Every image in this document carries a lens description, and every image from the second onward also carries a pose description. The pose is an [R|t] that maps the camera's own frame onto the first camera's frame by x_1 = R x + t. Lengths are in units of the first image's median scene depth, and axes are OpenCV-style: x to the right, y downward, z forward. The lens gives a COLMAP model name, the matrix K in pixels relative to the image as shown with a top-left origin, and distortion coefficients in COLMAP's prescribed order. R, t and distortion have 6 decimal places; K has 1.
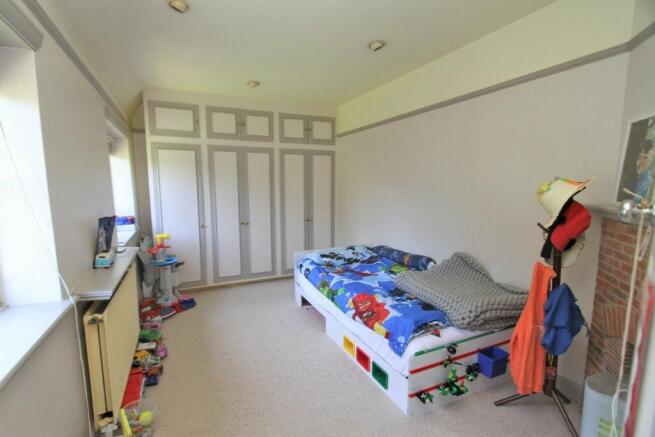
lens RADIAL K [[303.1, 0, 327.5], [0, 303.1, 218.1], [0, 0, 1]] dist [0.000277, -0.000059]
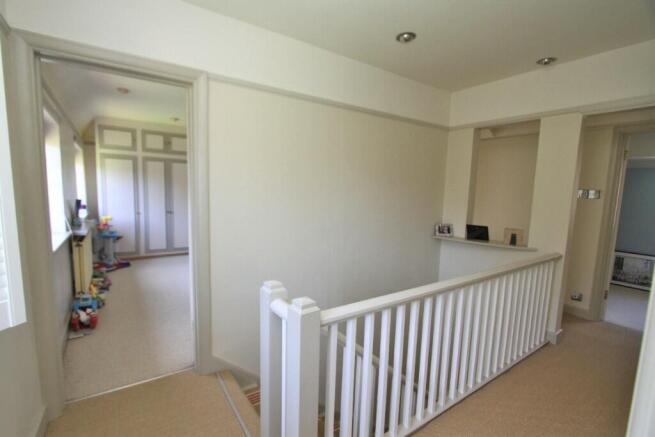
lens RADIAL K [[303.1, 0, 325.7], [0, 303.1, 224.7], [0, 0, 1]] dist [0.000277, -0.000059]
pose [[0.988483, 0.023454, 0.149502, 0.271569], [-0.024183, 0.999703, 0.003058, 0.062041], [-0.149386, -0.006639, 0.988757, -0.585900]]
